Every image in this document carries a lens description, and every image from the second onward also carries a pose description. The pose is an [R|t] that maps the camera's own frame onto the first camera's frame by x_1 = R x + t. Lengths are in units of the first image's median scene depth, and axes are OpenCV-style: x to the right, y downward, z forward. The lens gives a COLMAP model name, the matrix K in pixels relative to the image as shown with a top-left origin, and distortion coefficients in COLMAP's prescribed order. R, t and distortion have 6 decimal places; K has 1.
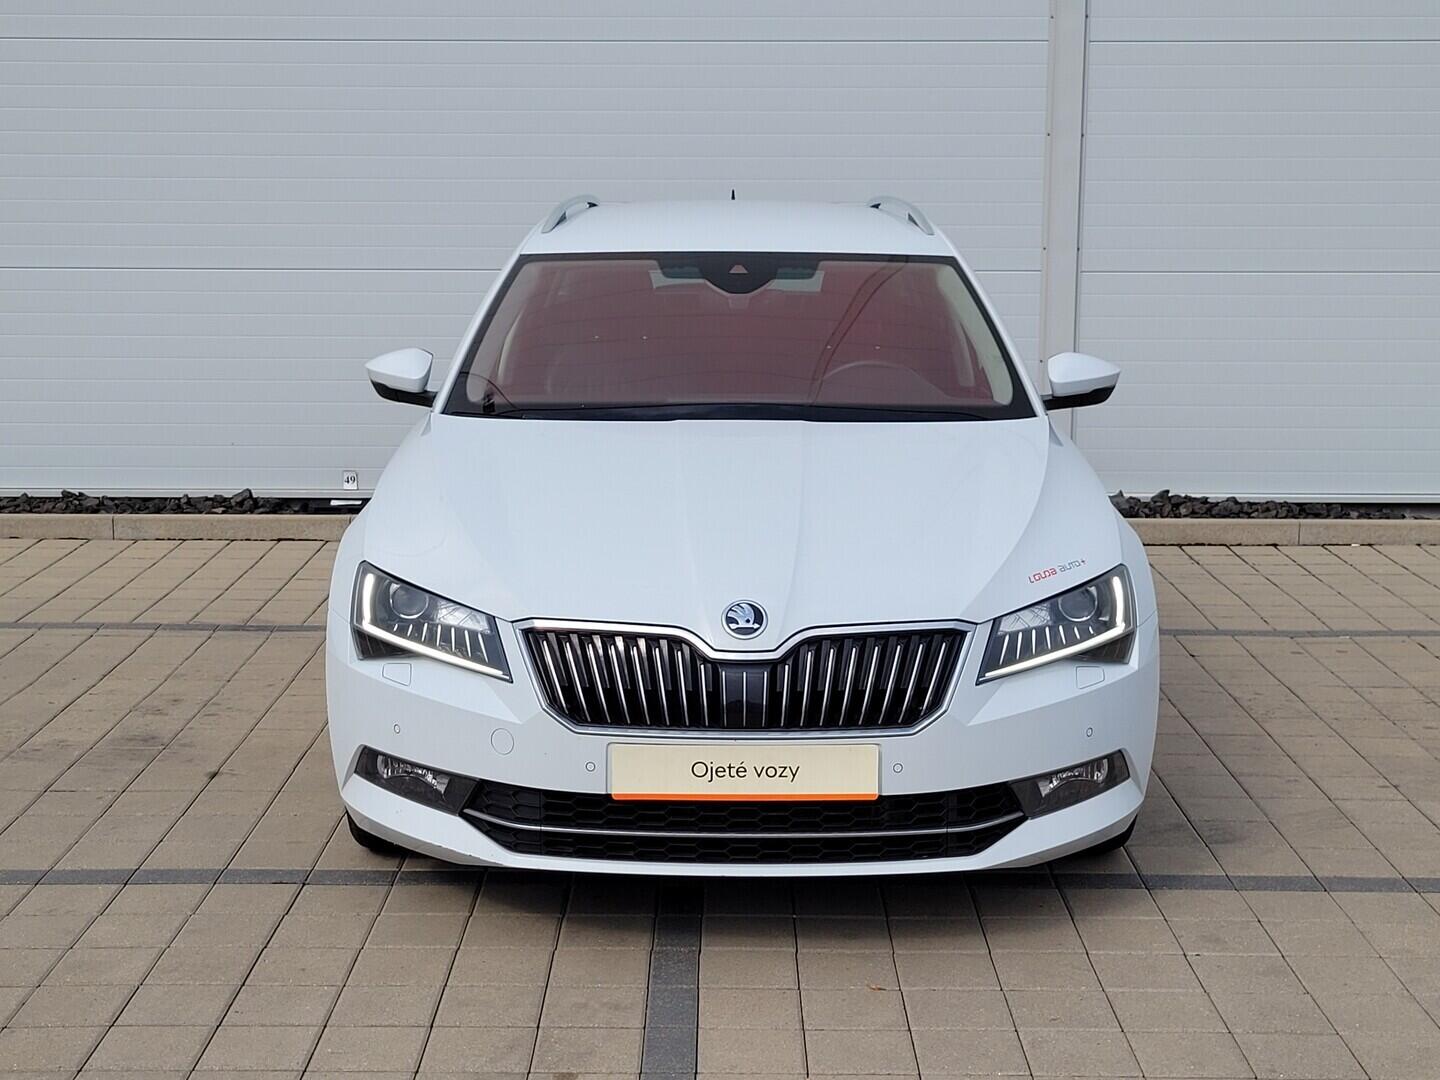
lens RADIAL K [[2102.6, 0, 720.8], [0, 2102.6, 705.7], [0, 0, 1]] dist [-0.003789, 0.102301]
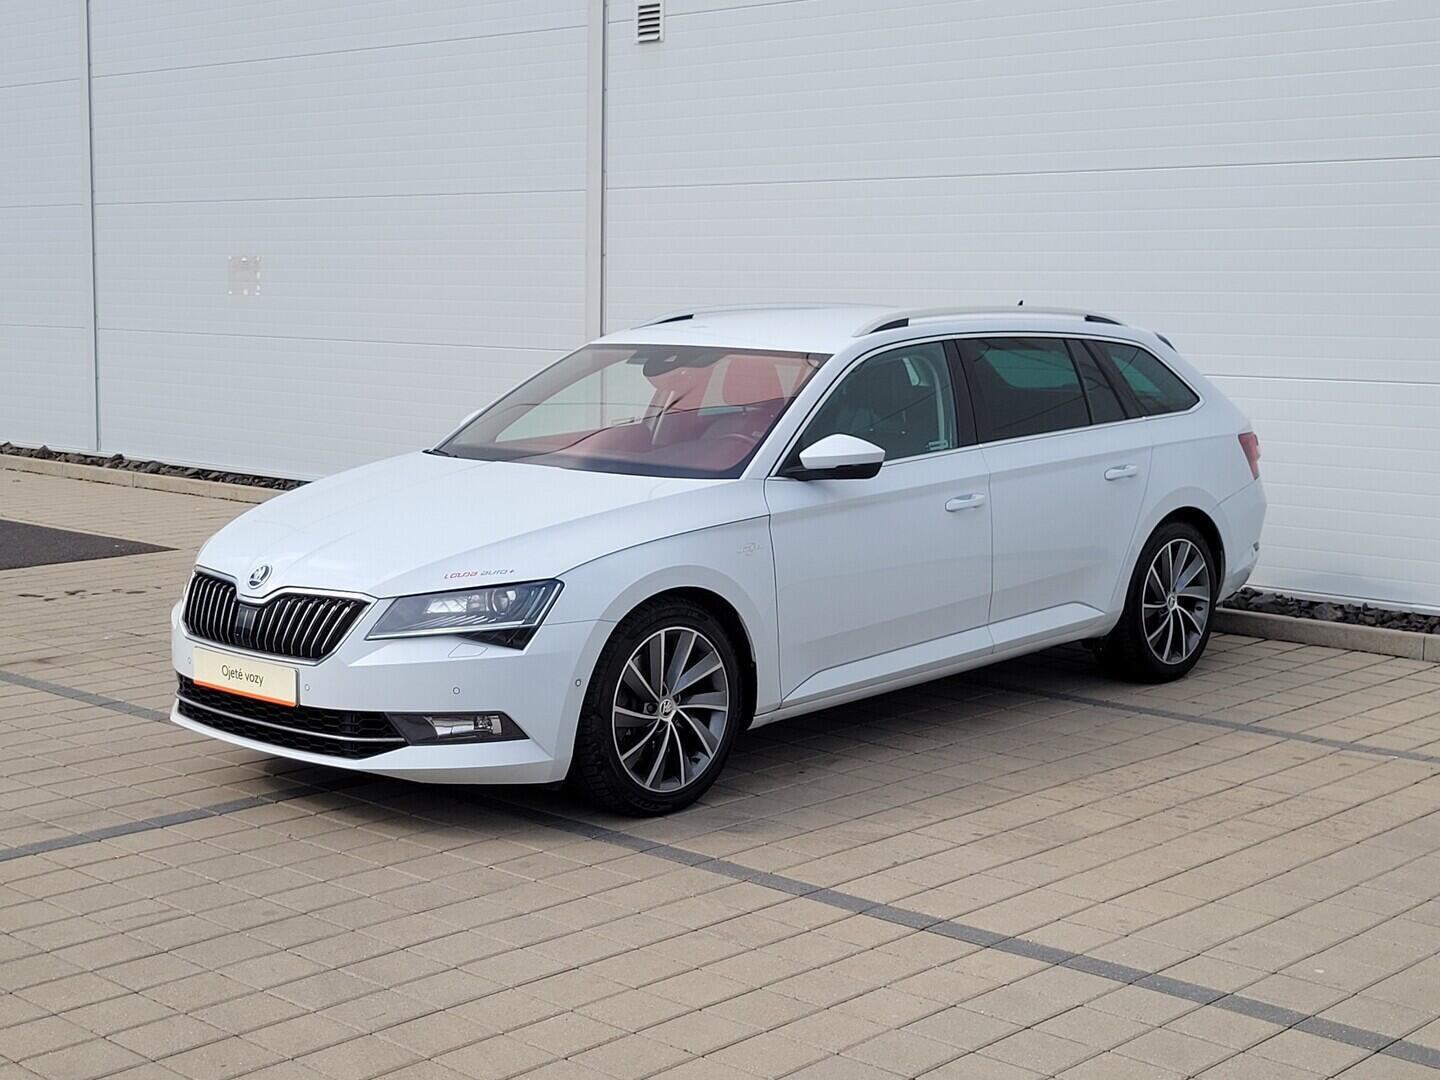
lens RADIAL K [[2213.3, 0, 753.6], [0, 2213.3, 702.0], [0, 0, 1]] dist [0.003238, 0.060798]
pose [[0.720916, 0.130352, -0.680653, 1.339972], [-0.168453, 0.985655, 0.010346, -0.028200], [0.672238, 0.107199, 0.732533, 0.083264]]
